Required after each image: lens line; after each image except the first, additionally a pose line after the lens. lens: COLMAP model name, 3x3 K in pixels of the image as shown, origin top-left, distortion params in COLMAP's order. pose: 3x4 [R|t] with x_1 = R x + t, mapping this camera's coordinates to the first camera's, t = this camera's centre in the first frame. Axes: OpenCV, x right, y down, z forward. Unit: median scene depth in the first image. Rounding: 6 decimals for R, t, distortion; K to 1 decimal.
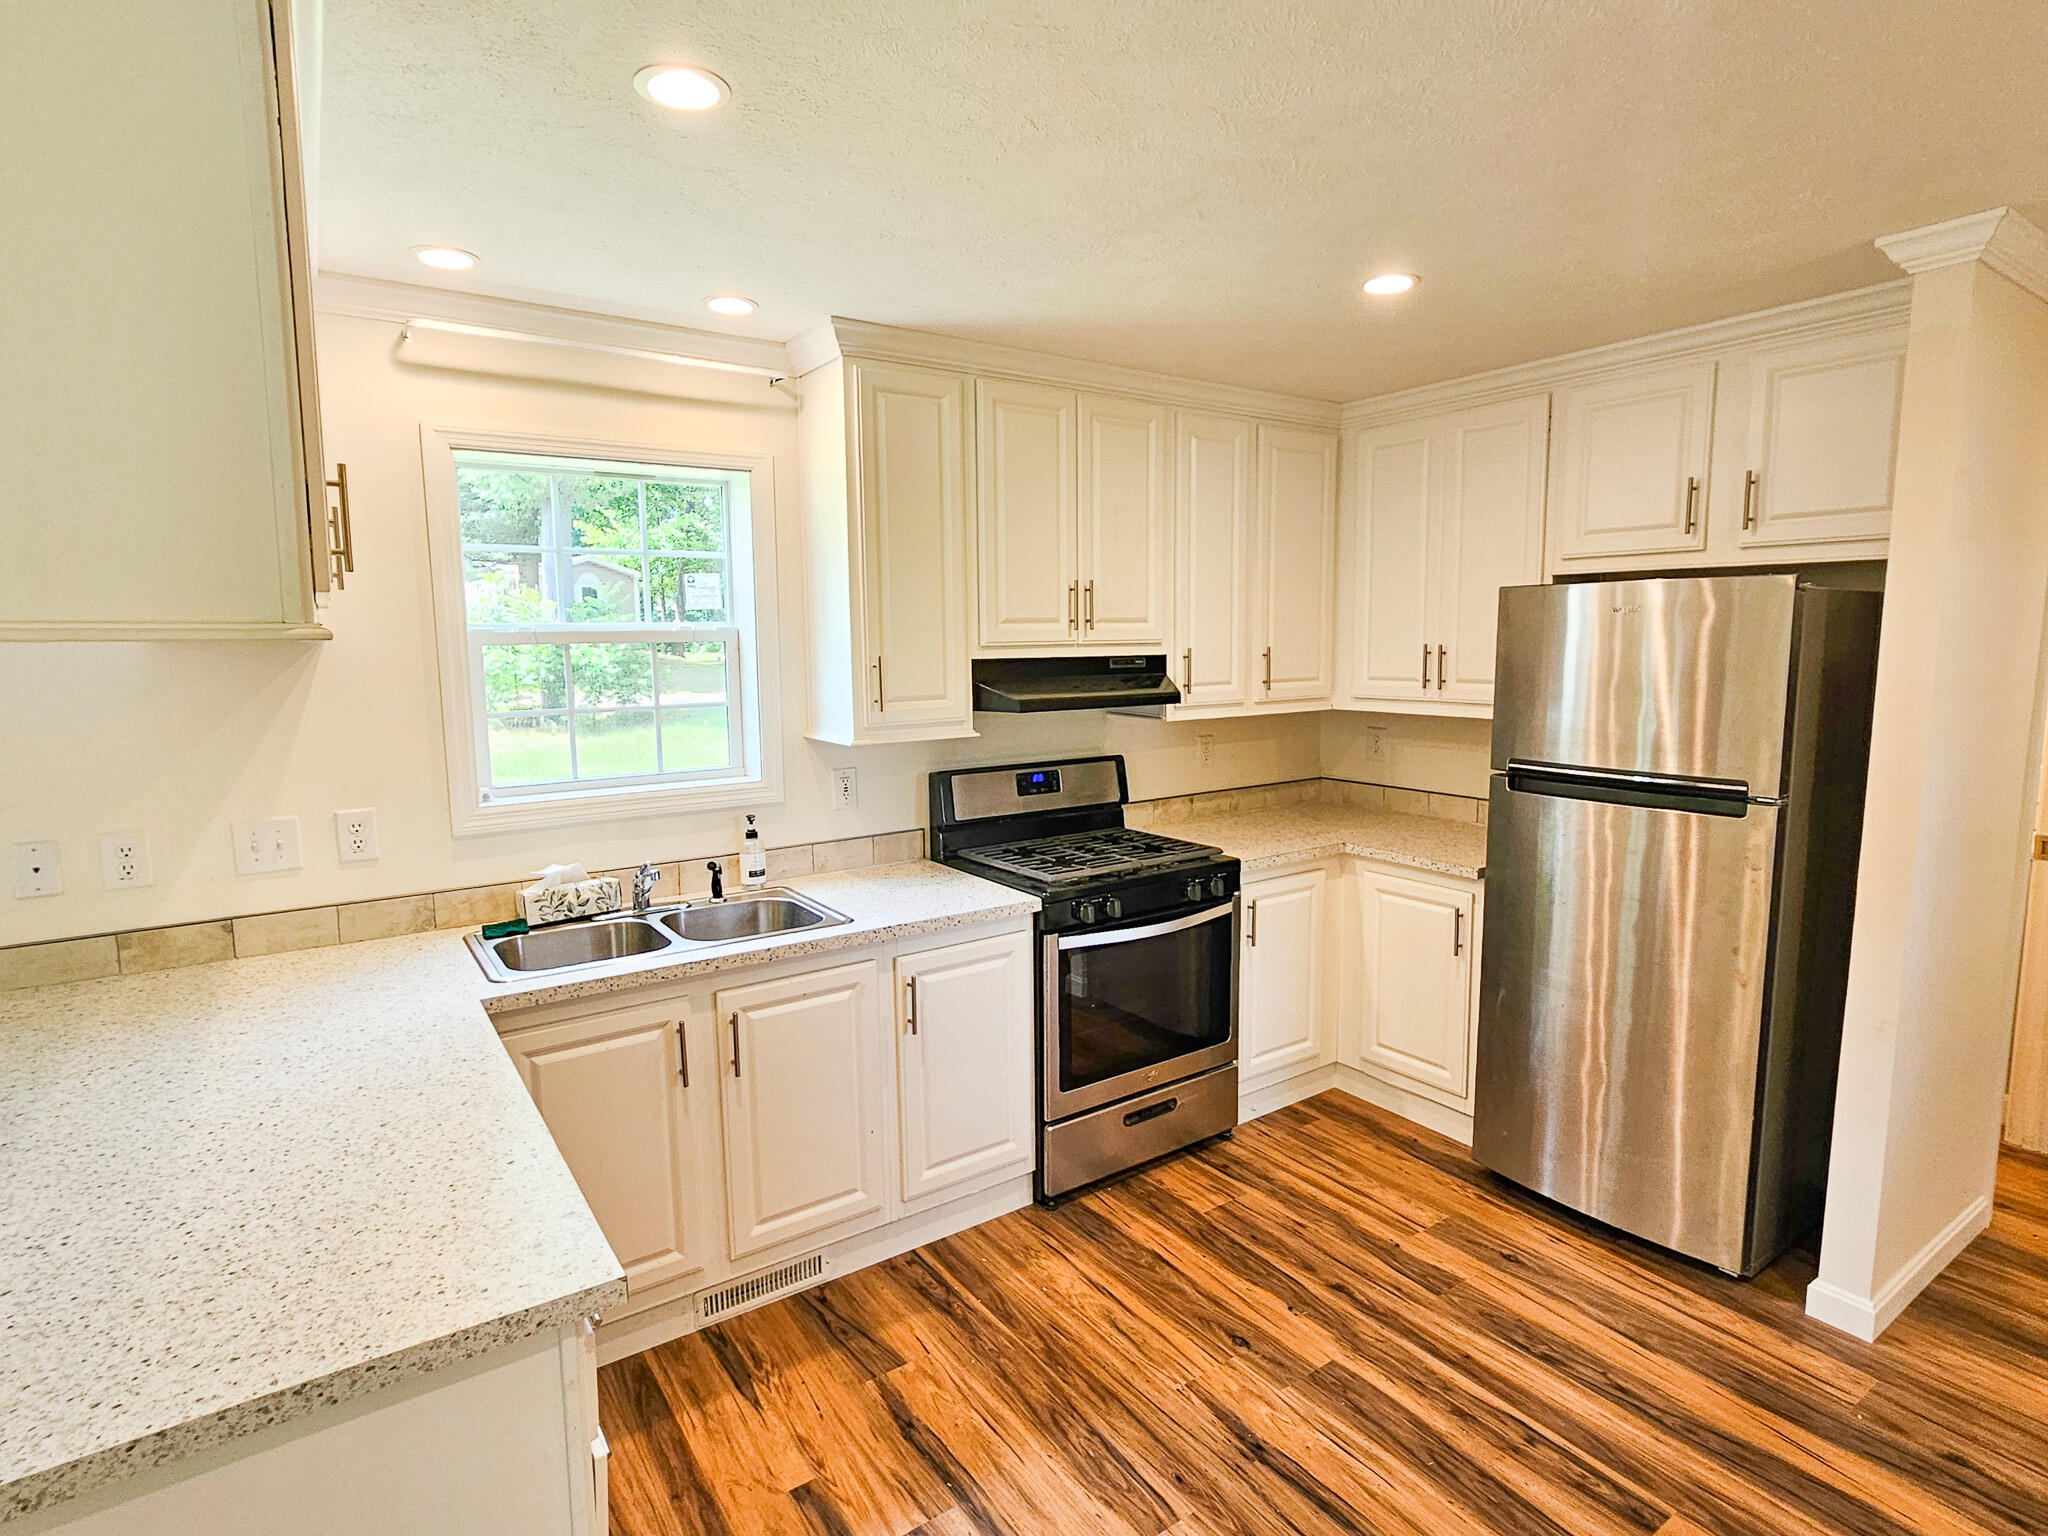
lens RADIAL K [[1047.1, 0, 1025.7], [0, 1047.1, 758.0], [0, 0, 1]] dist [-0.002023, 0.001743]
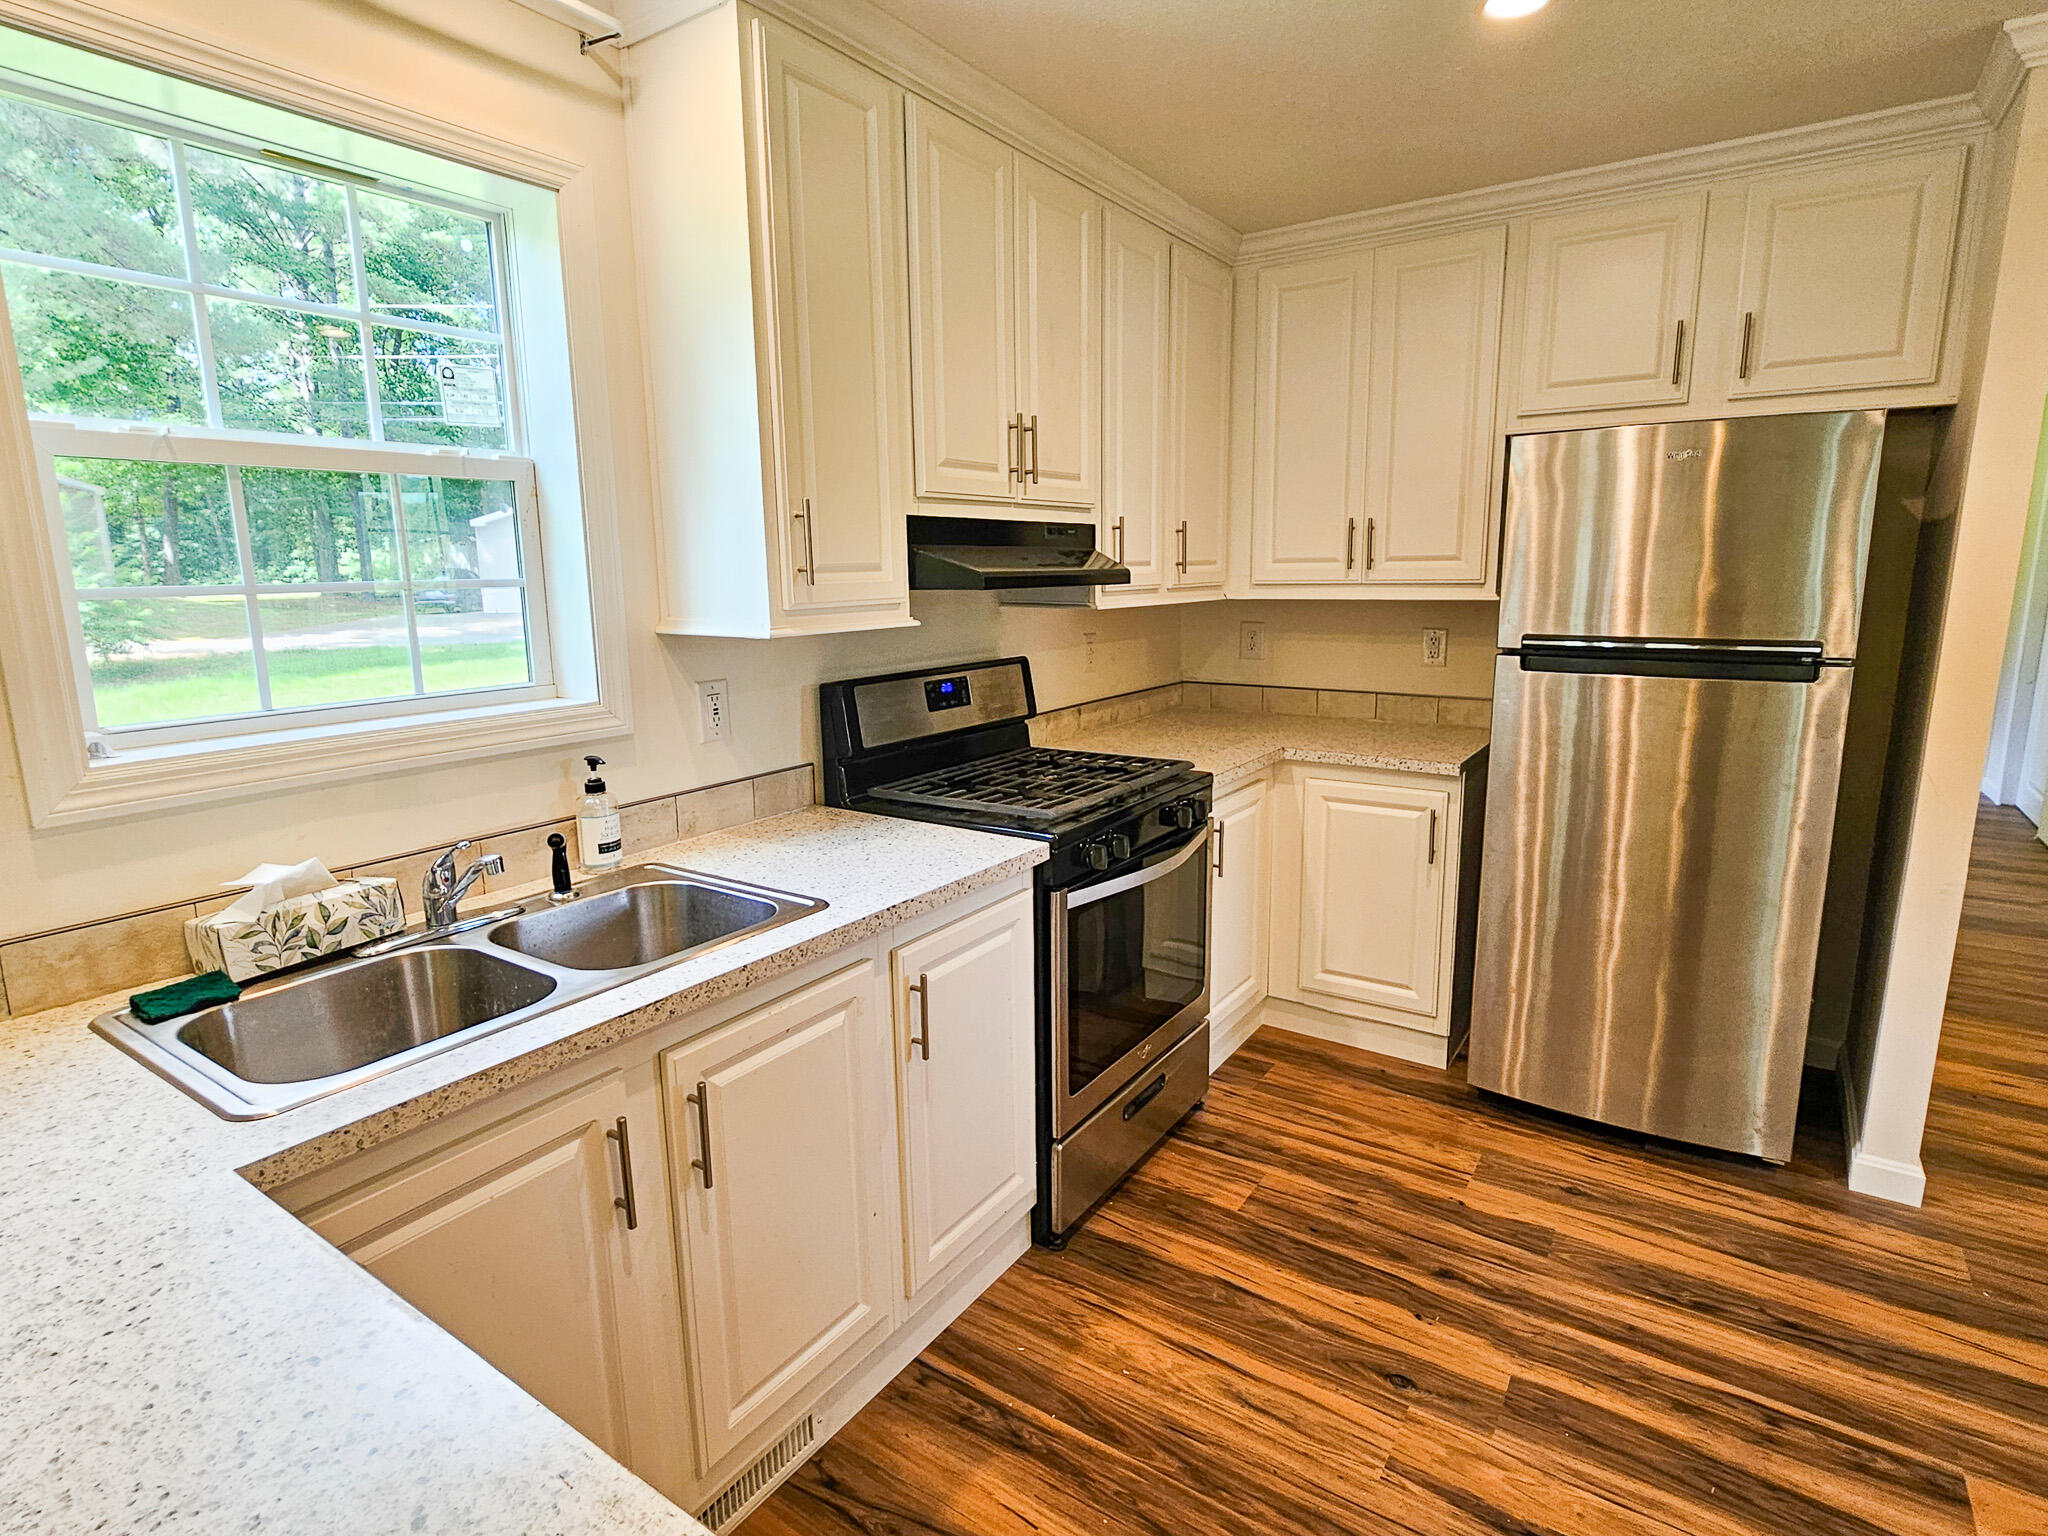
lens RADIAL K [[1047.1, 0, 1025.7], [0, 1047.1, 758.0], [0, 0, 1]] dist [-0.002023, 0.001743]
pose [[0.934141, -0.066051, 0.350739, -0.257541], [0.044687, 0.996638, 0.068671, 0.025922], [-0.354096, -0.048475, 0.933952, 0.341075]]
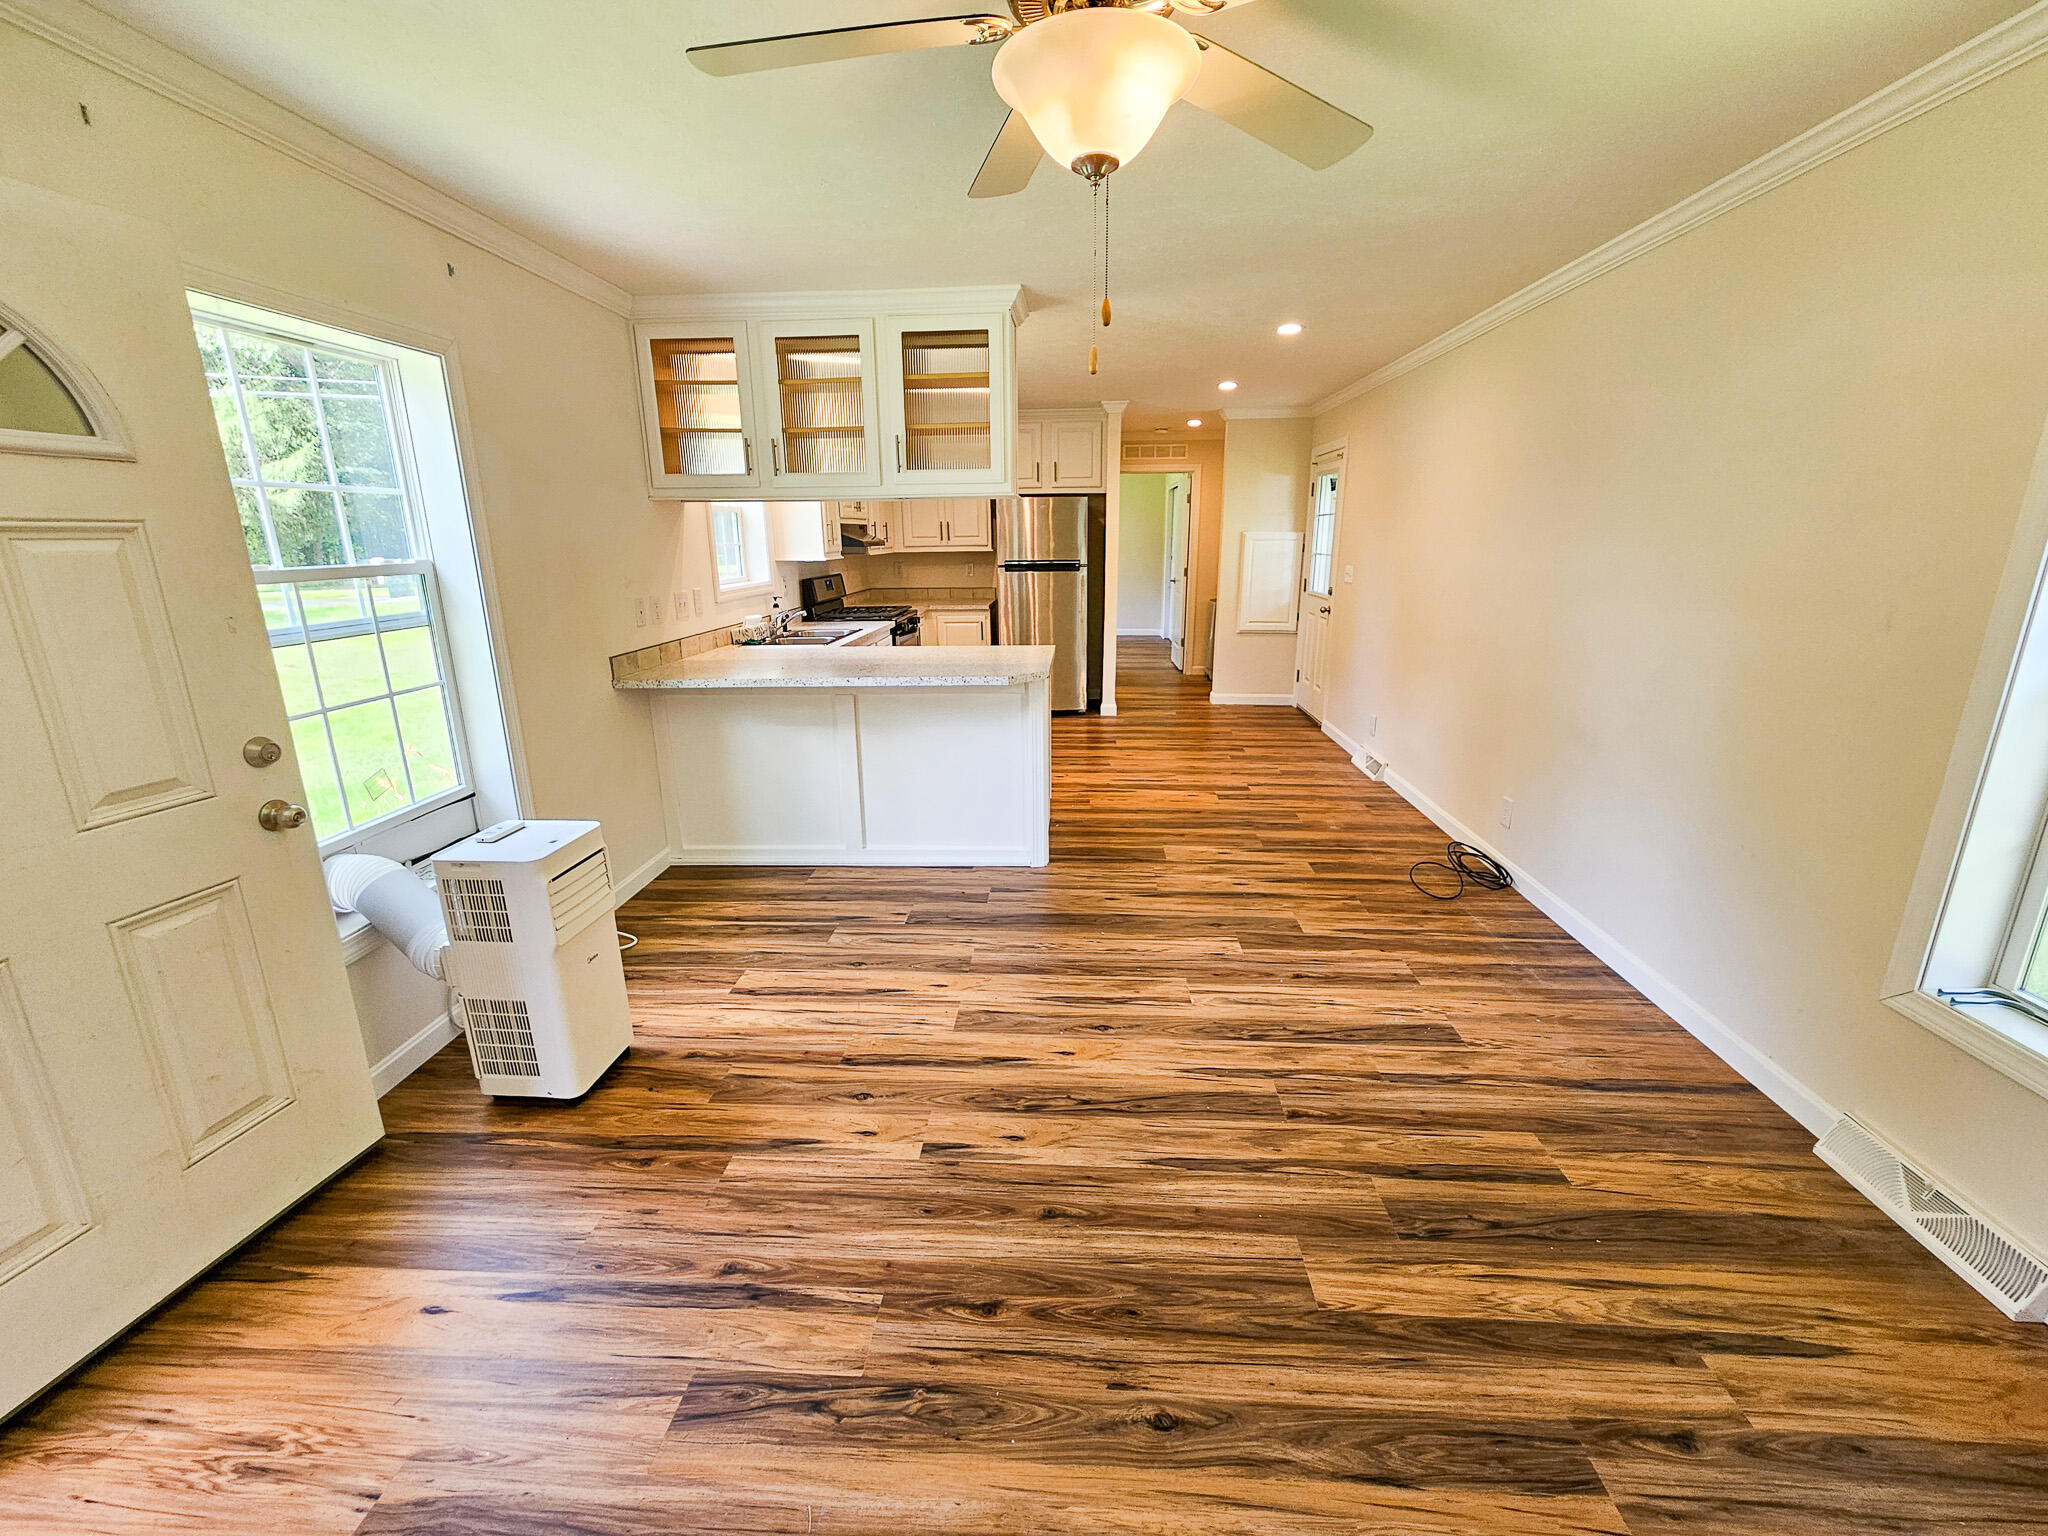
lens RADIAL K [[844.1, 0, 1027.8], [0, 844.1, 758.7], [0, 0, 1]] dist [0.000005, 0.000432]
pose [[0.621529, -0.198366, 0.757861, -1.406466], [0.097023, 0.979453, 0.176798, 0.133405], [-0.777360, -0.036355, 0.628005, -0.524608]]
